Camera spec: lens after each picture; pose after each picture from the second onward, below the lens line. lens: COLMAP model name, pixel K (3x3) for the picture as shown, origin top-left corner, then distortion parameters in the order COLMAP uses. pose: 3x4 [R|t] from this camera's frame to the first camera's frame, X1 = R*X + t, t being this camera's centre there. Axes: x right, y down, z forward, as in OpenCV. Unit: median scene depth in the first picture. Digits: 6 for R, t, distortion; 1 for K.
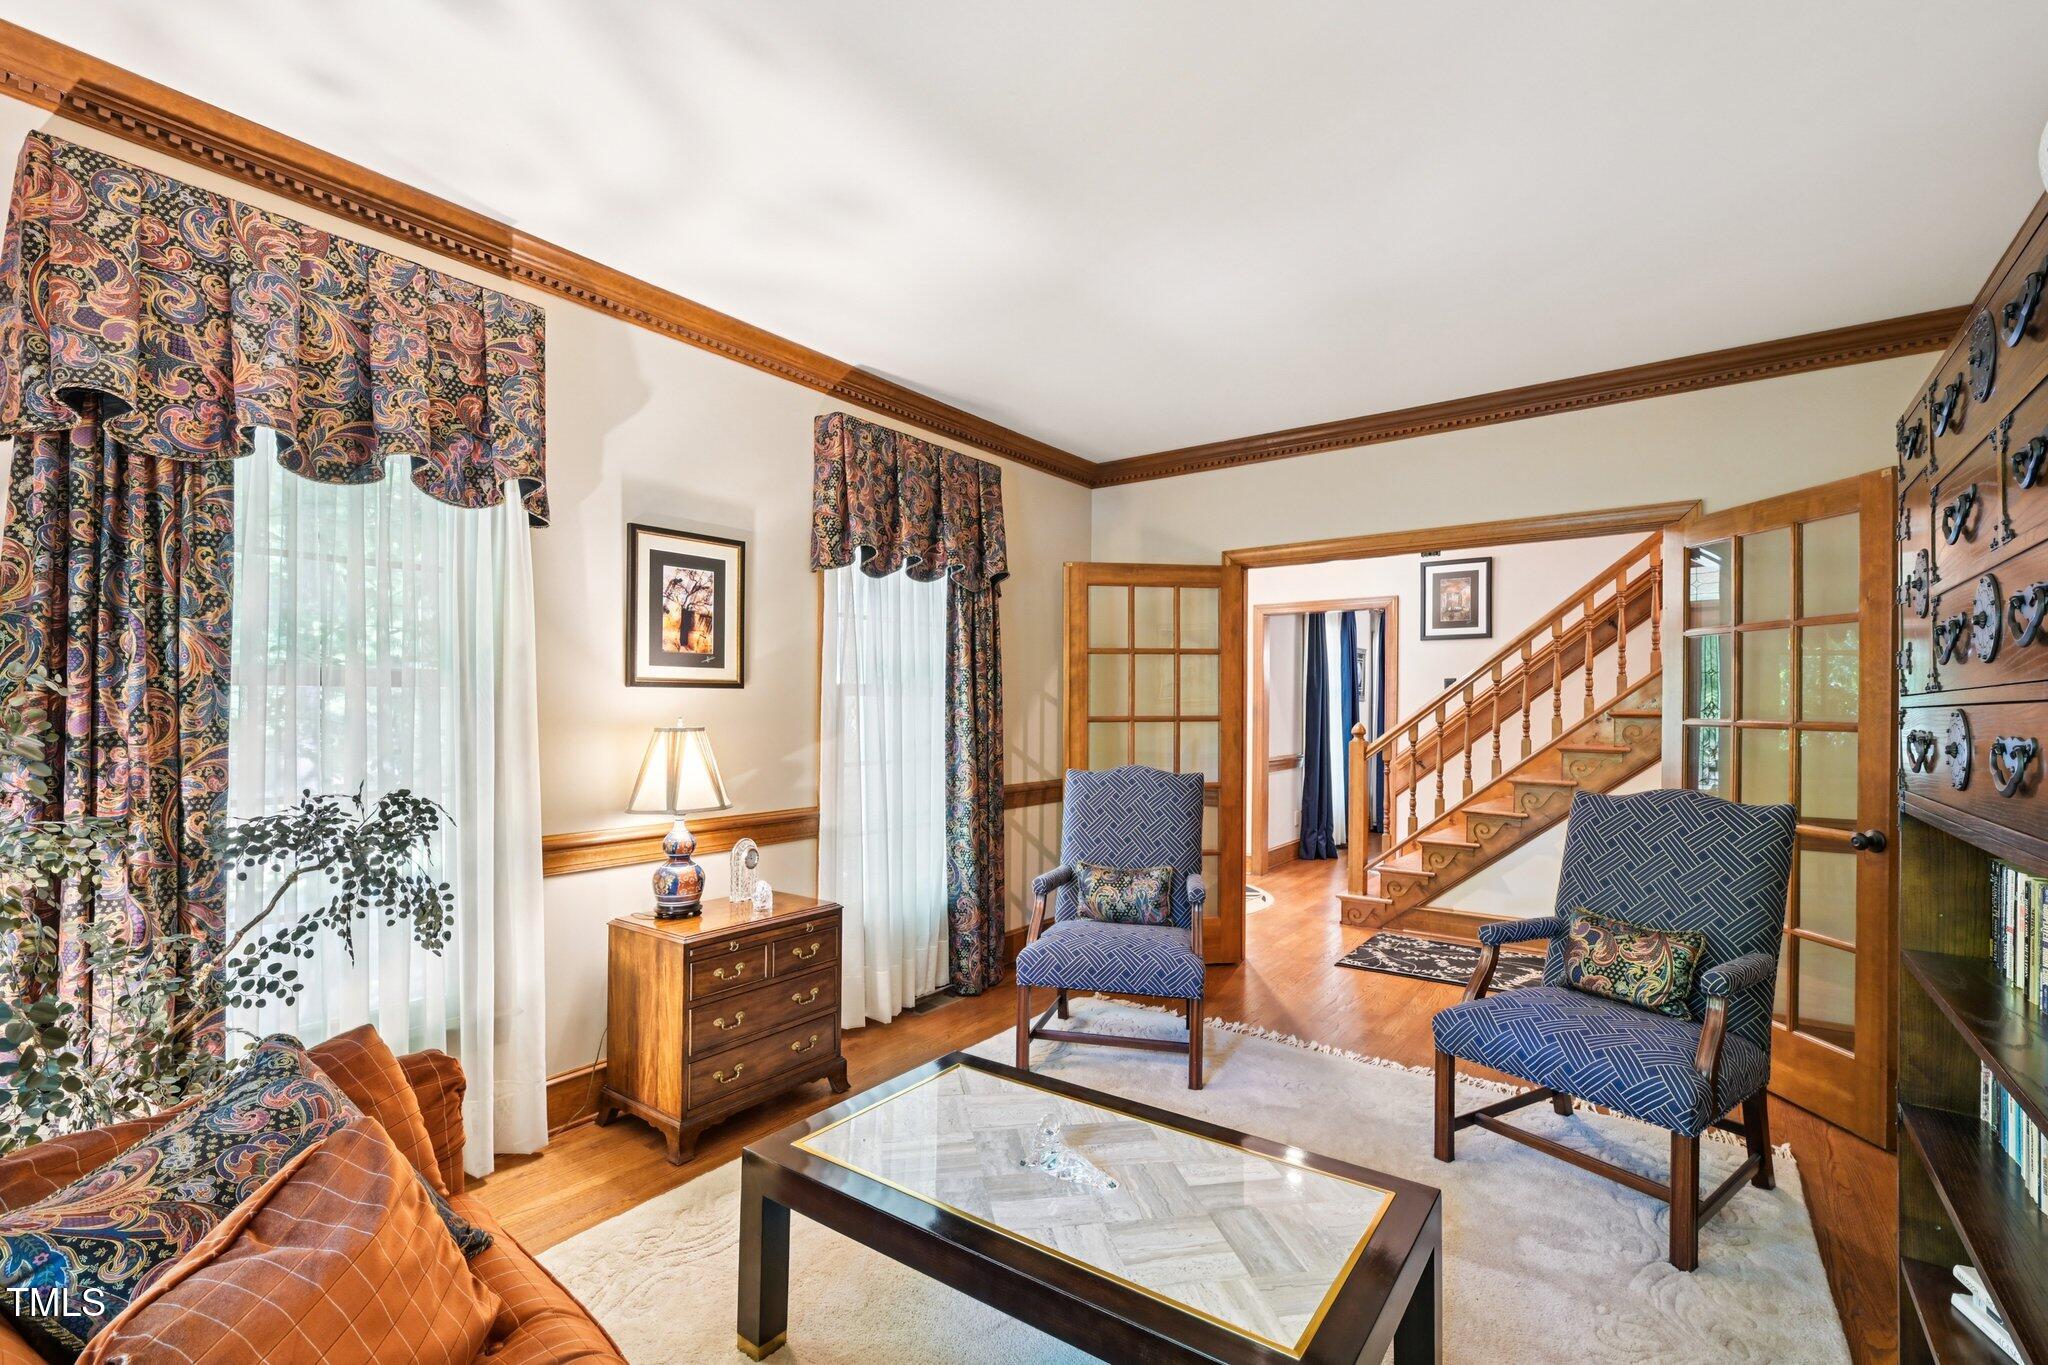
lens RADIAL K [[911.5, 0, 1021.8], [0, 911.5, 696.0], [0, 0, 1]] dist [0.009910, -0.000143]
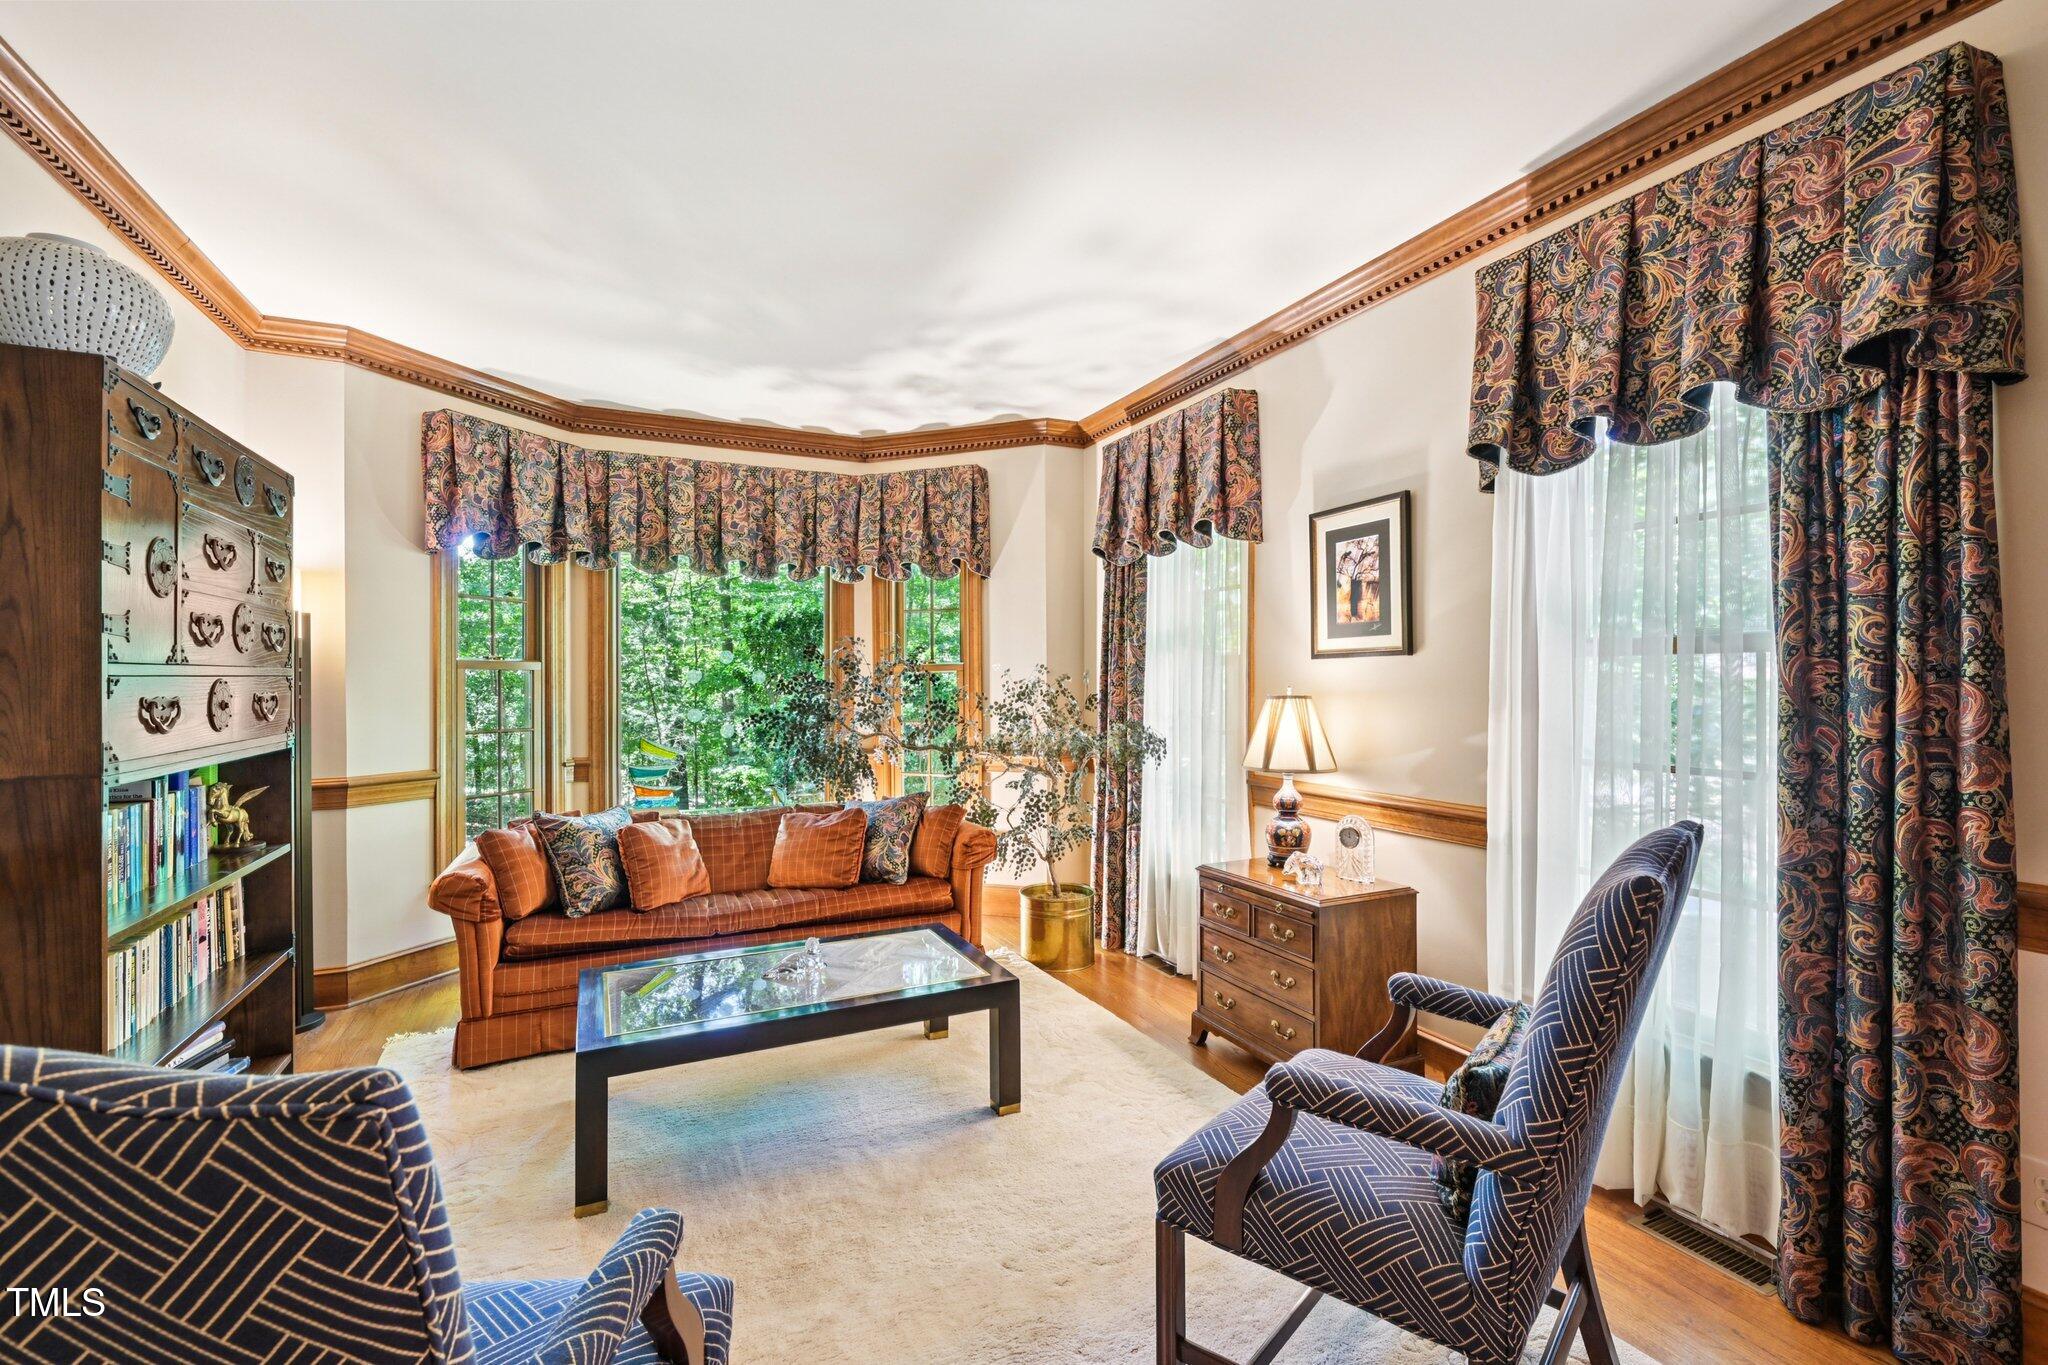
lens RADIAL K [[911.5, 0, 1023.8], [0, 911.5, 687.0], [0, 0, 1]] dist [0.009910, -0.000143]
pose [[-0.481769, 0.000930, -0.876298, 0.695348], [0.009992, 0.999940, -0.004432, 0.024479], [0.876241, -0.010891, -0.481750, 1.165591]]
